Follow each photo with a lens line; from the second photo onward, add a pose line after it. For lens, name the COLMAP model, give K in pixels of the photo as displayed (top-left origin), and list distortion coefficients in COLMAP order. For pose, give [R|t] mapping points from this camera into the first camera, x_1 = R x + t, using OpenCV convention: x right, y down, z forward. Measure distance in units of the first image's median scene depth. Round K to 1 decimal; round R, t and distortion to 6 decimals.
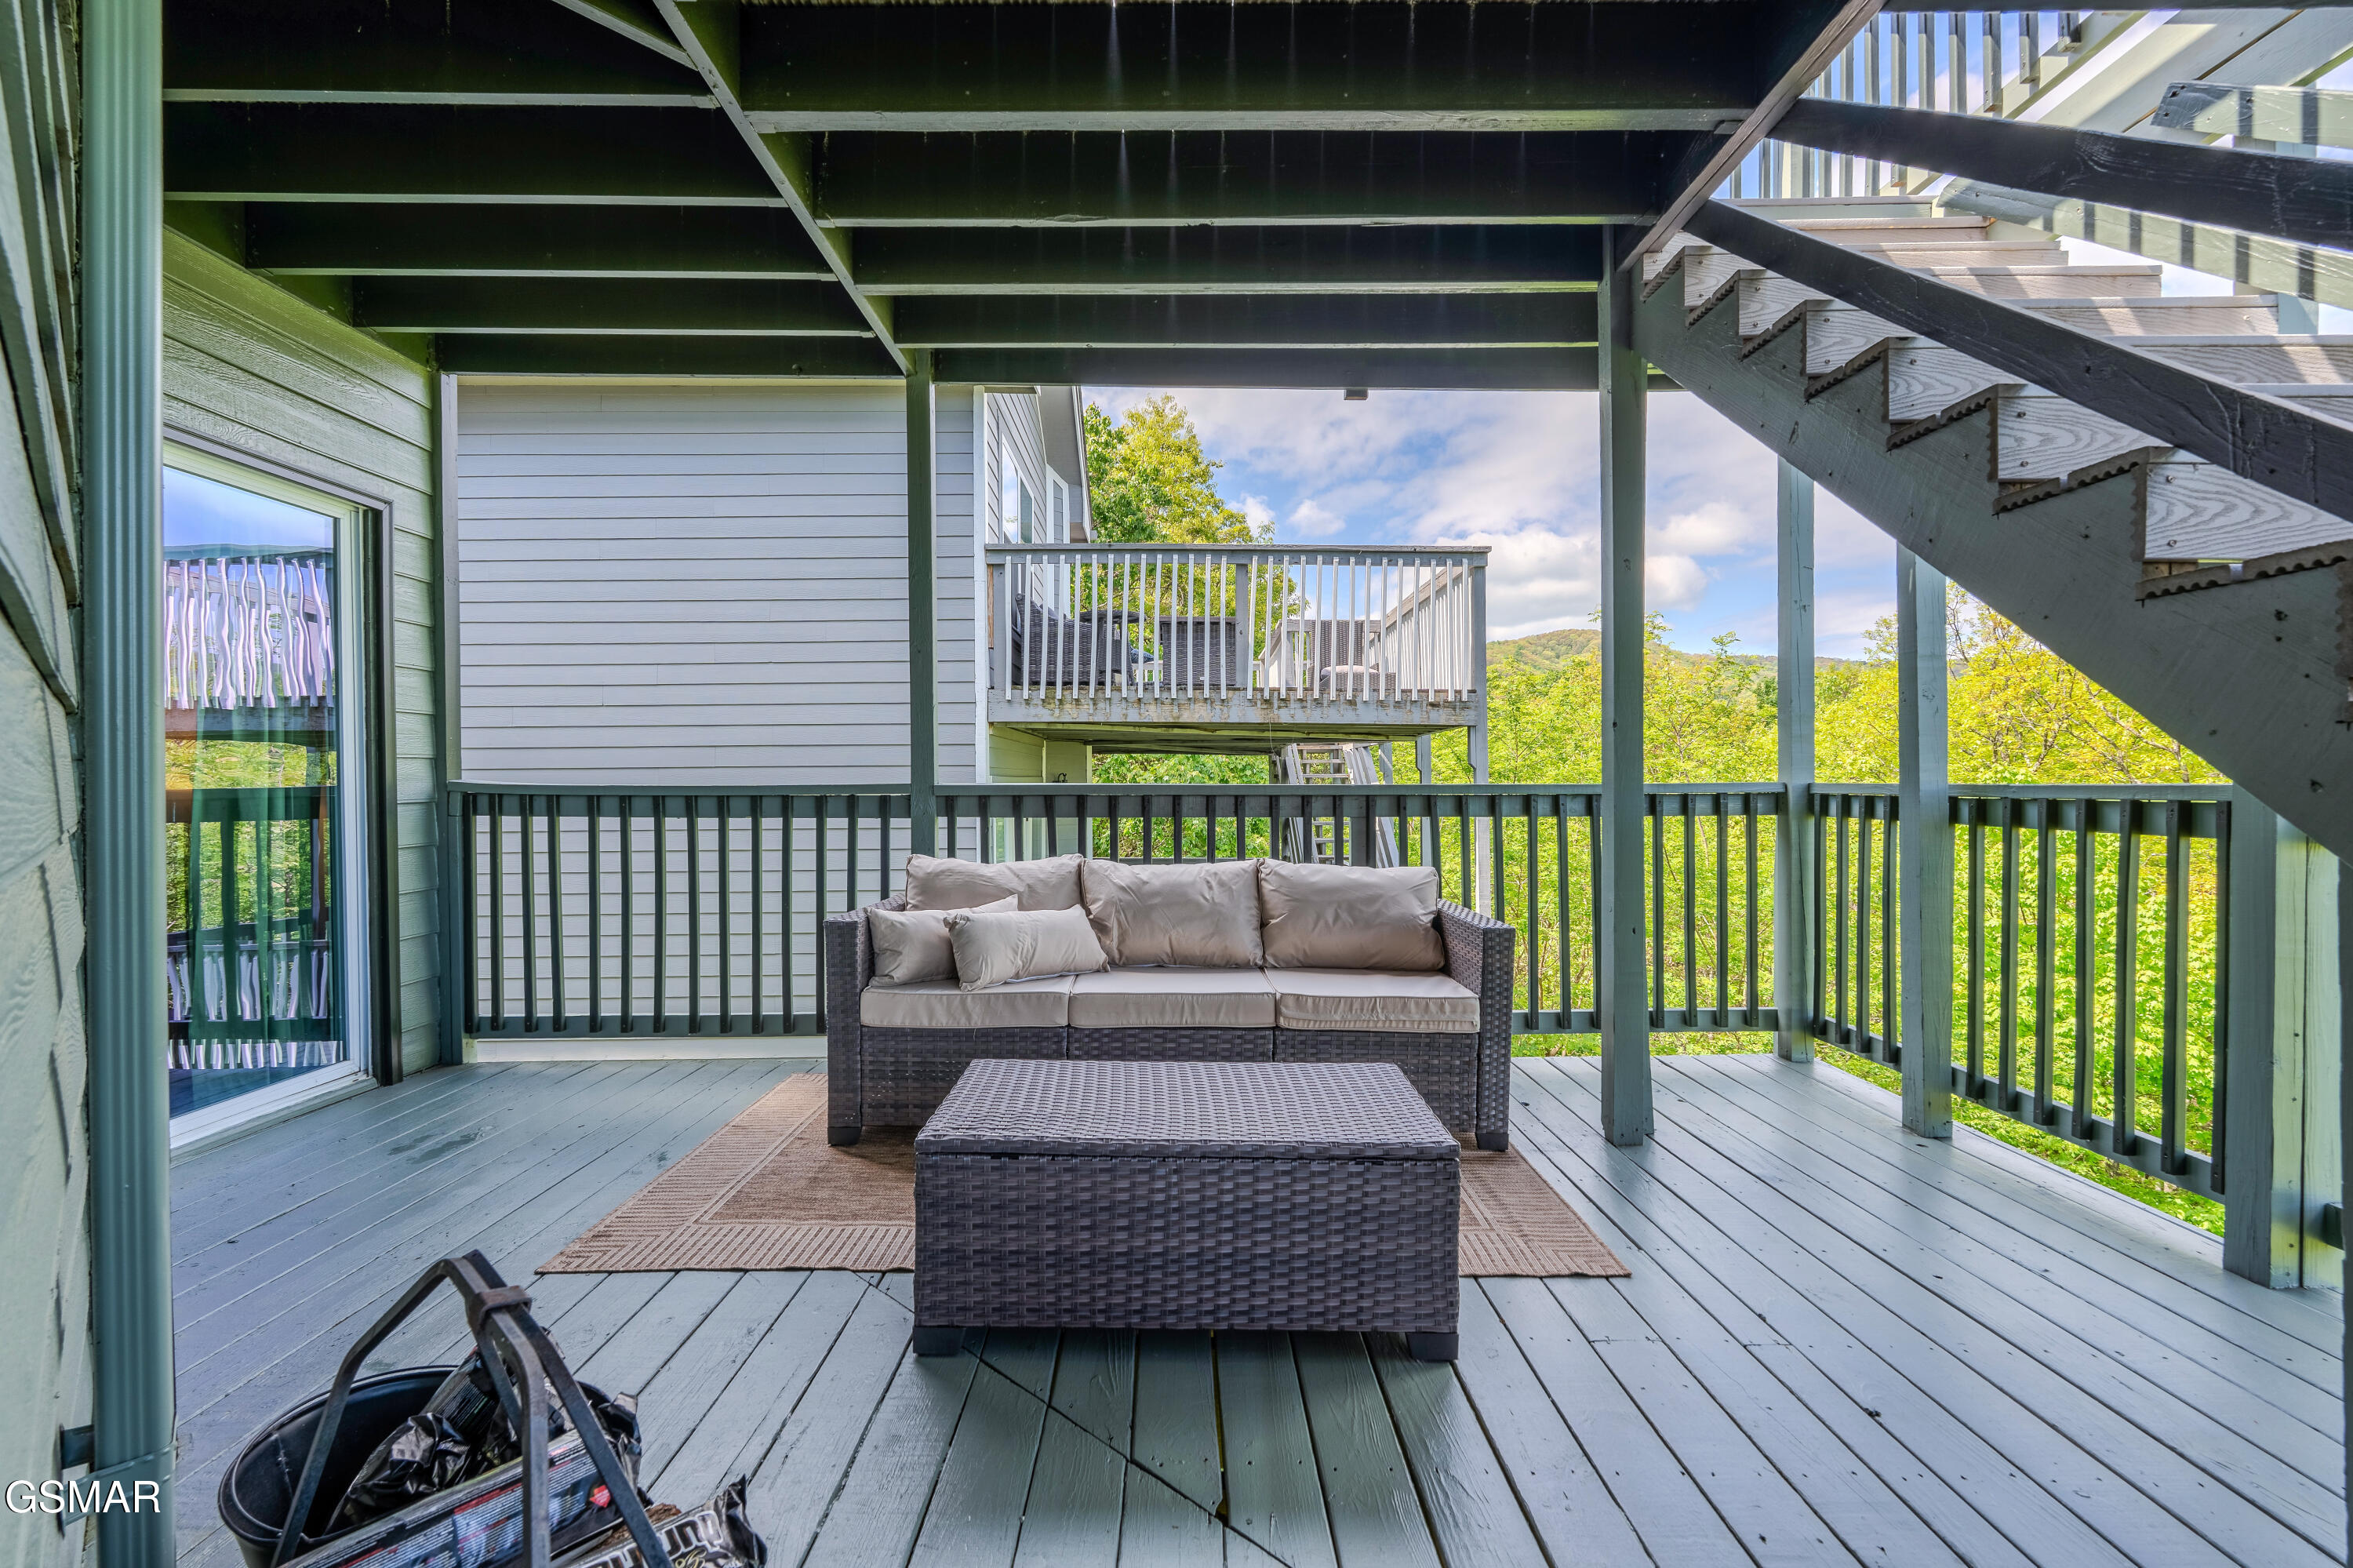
lens RADIAL K [[1033.7, 0, 1162.5], [0, 1033.7, 781.4], [0, 0, 1]] dist [0.000956, 0.000026]
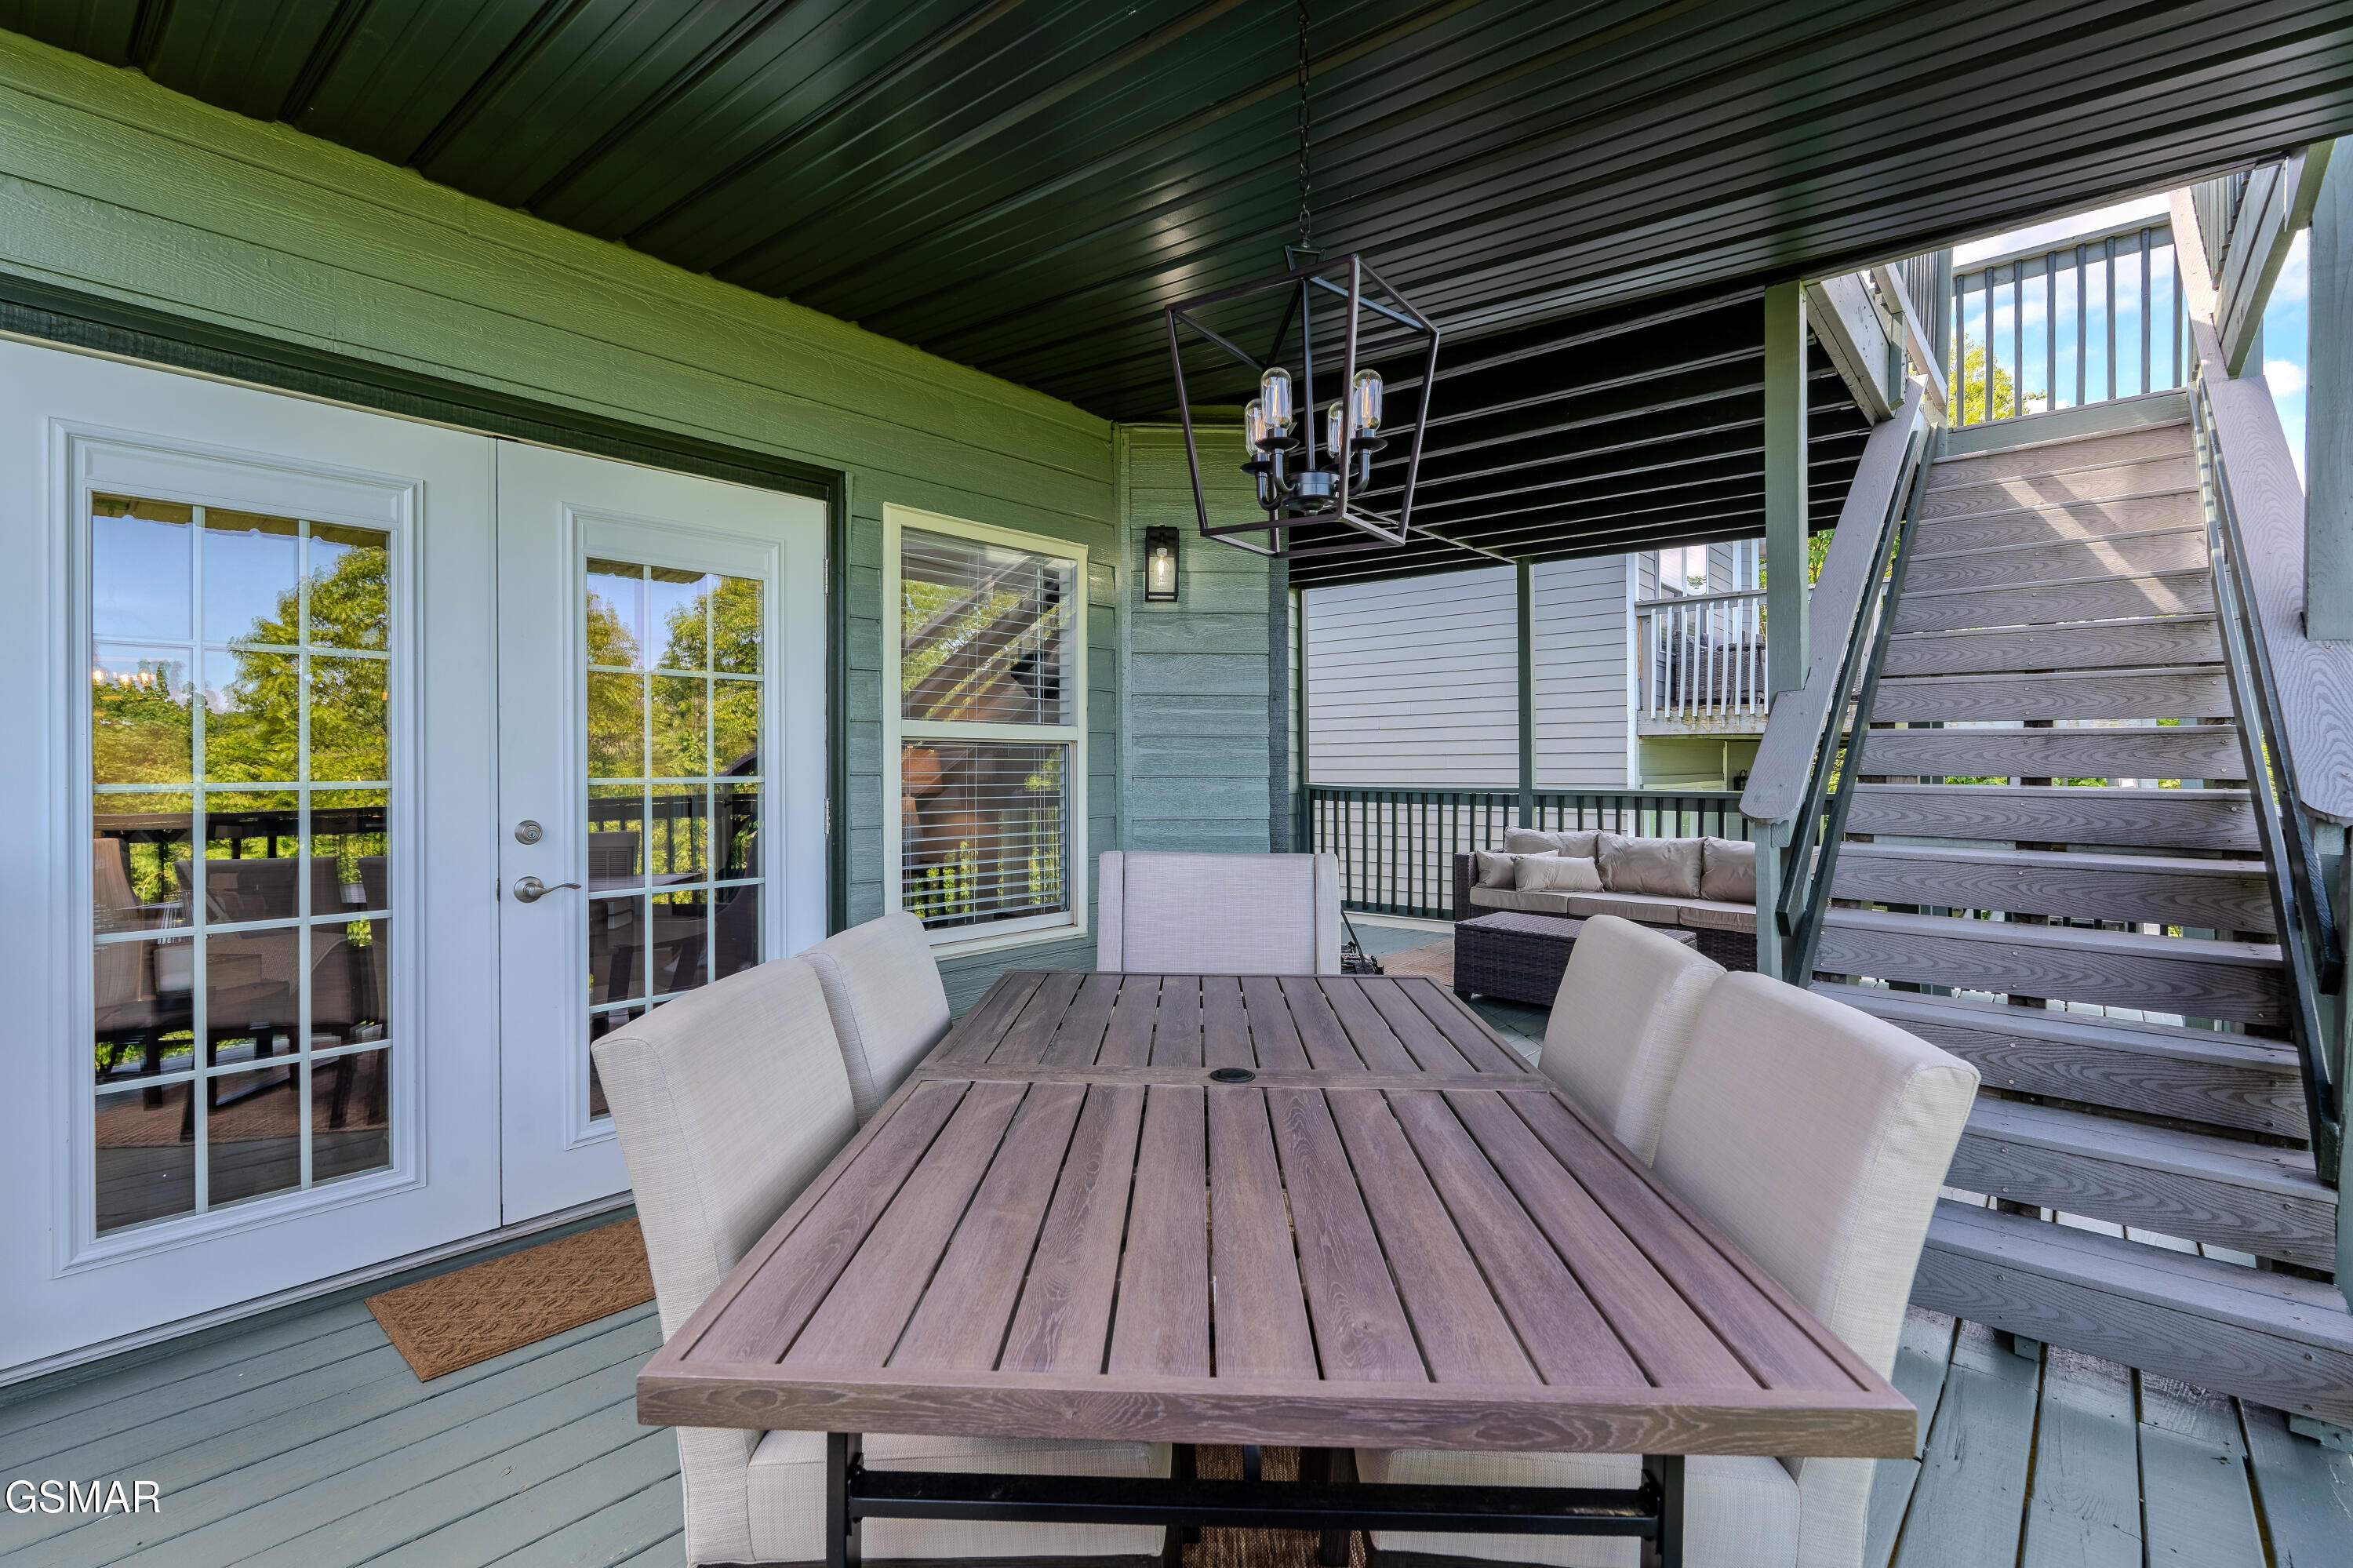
lens RADIAL K [[1109.0, 0, 1179.4], [0, 1109.0, 769.8], [0, 0, 1]] dist [0.001550, 0.000111]
pose [[0.767144, 0.004899, -0.641456, 0.564229], [-0.001558, 0.999982, 0.005775, -0.041411], [0.641473, -0.003431, 0.767138, -0.897742]]
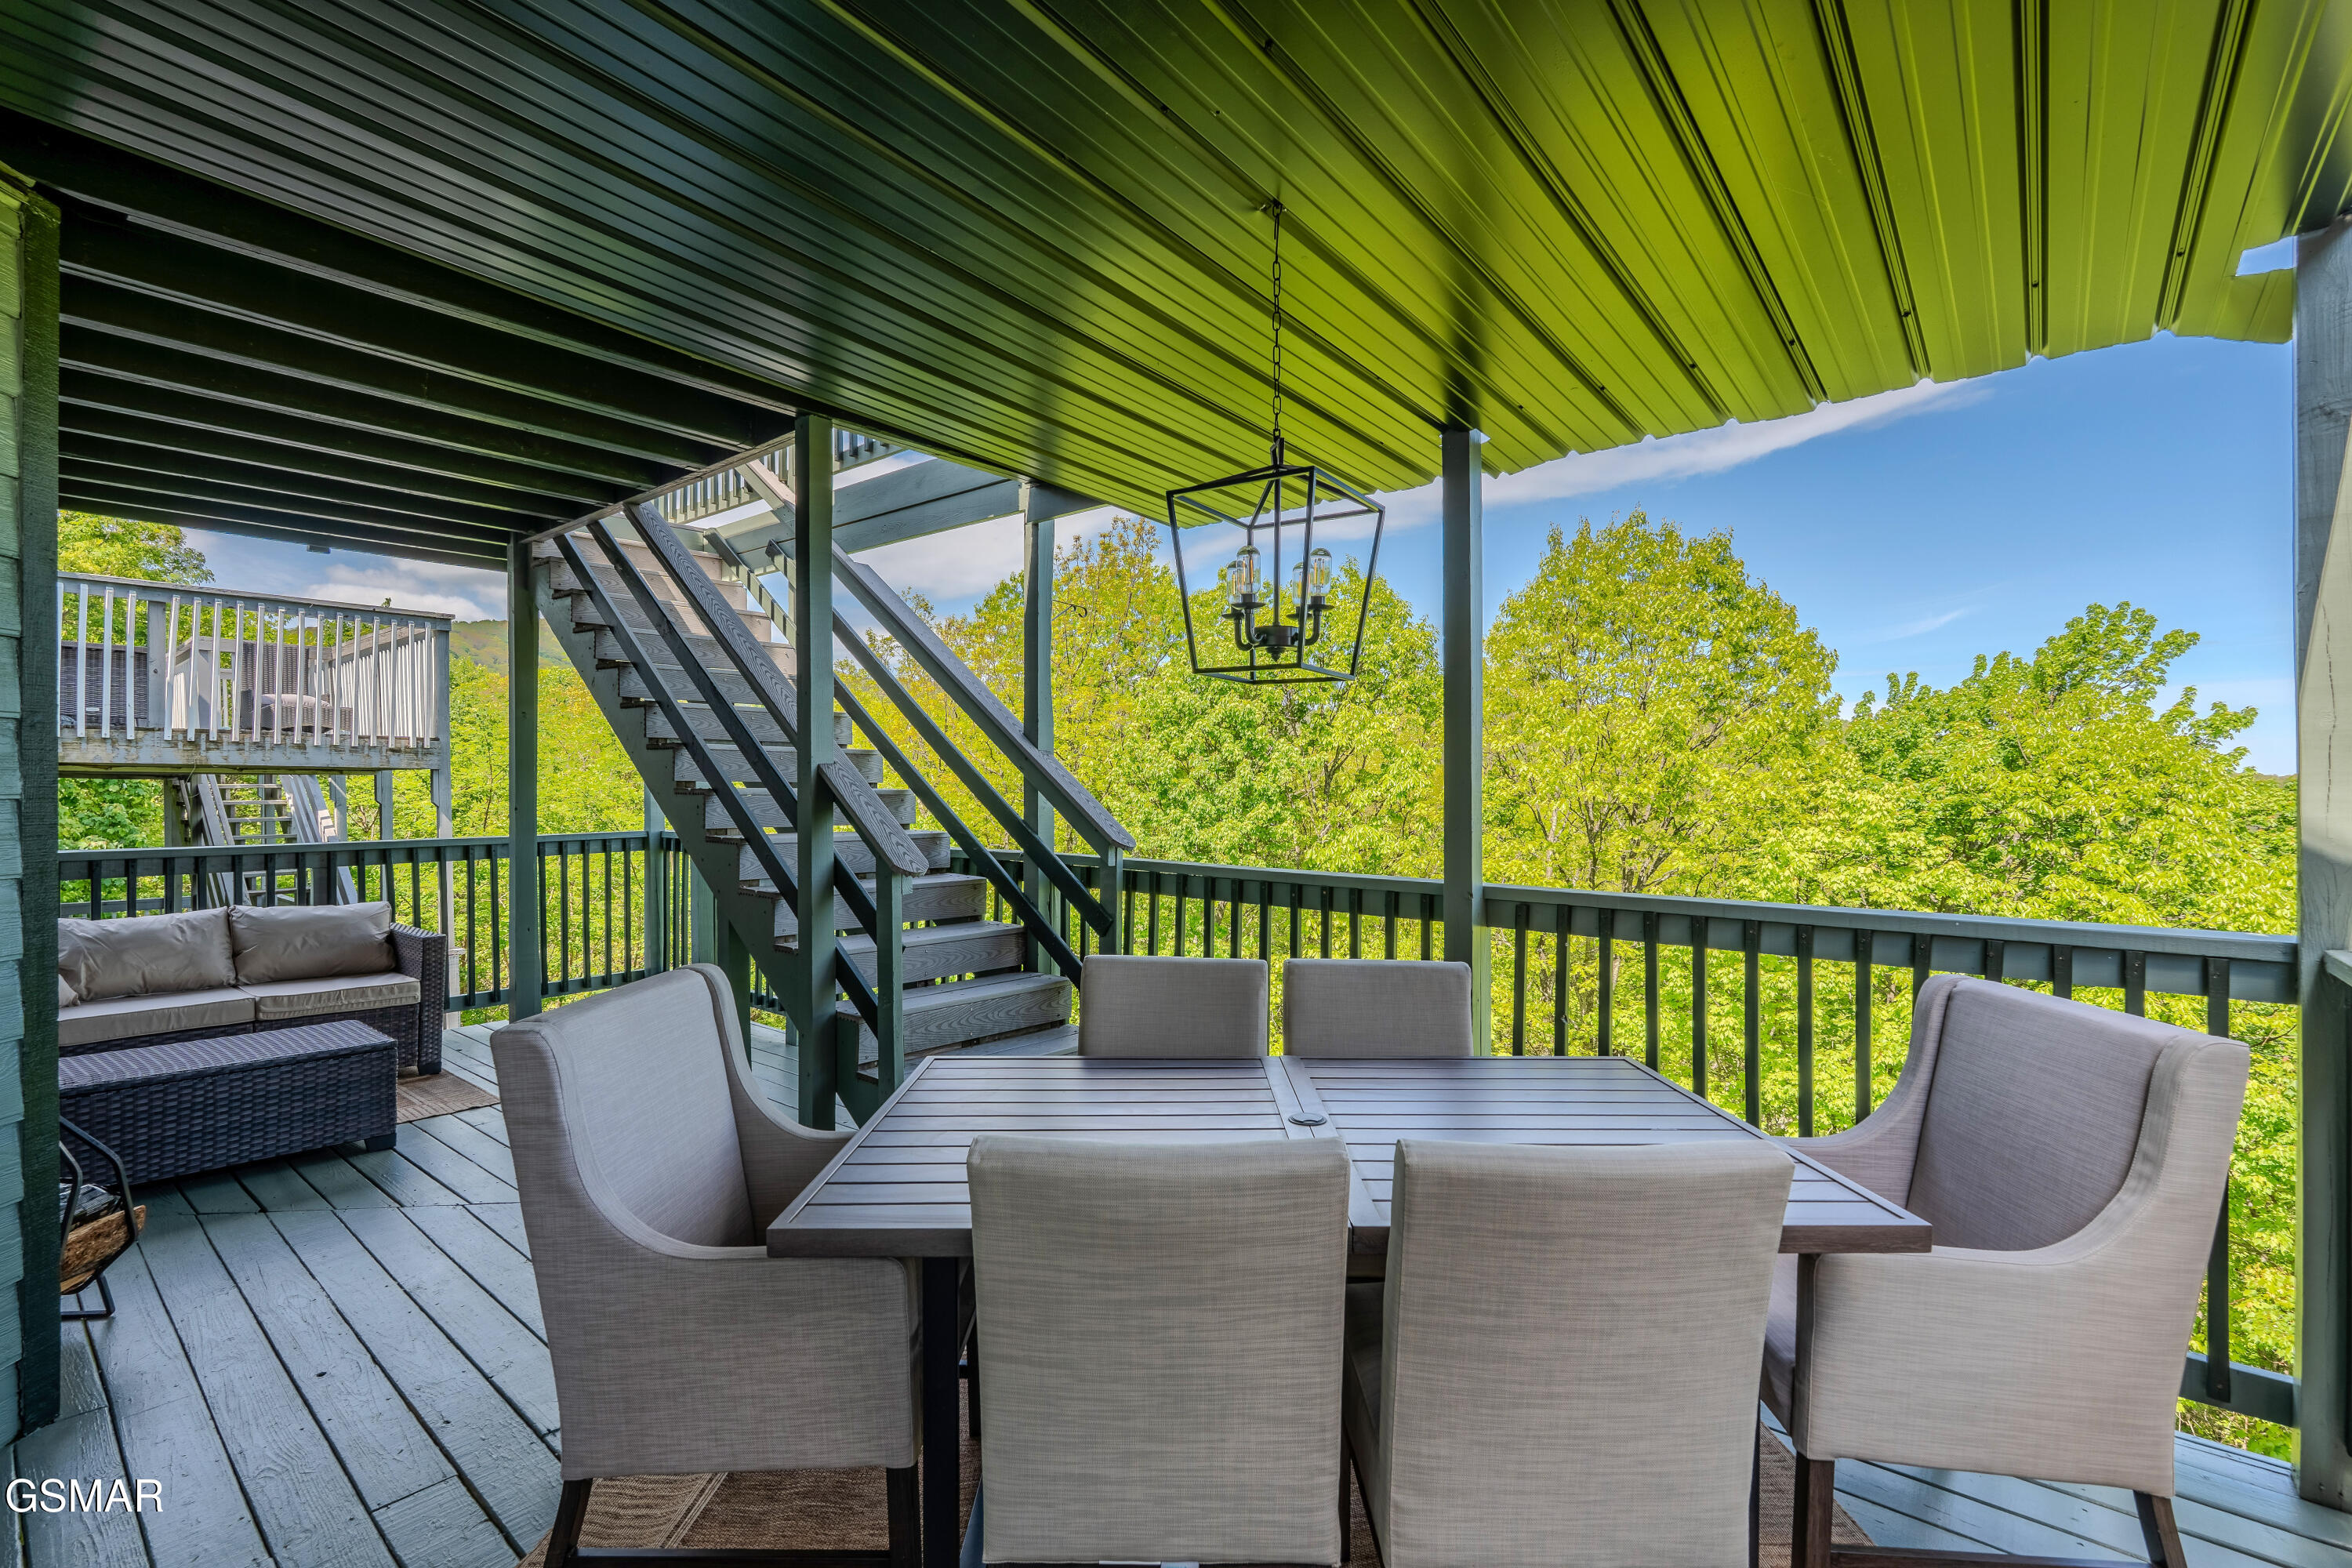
lens RADIAL K [[1033.2, 0, 1164.8], [0, 1033.2, 790.6], [0, 0, 1]] dist [0.000956, 0.000026]
pose [[0.628963, -0.002028, 0.777433, -0.176812], [-0.003147, 0.999982, 0.005154, -0.081859], [-0.777429, -0.005688, 0.628945, -0.750174]]
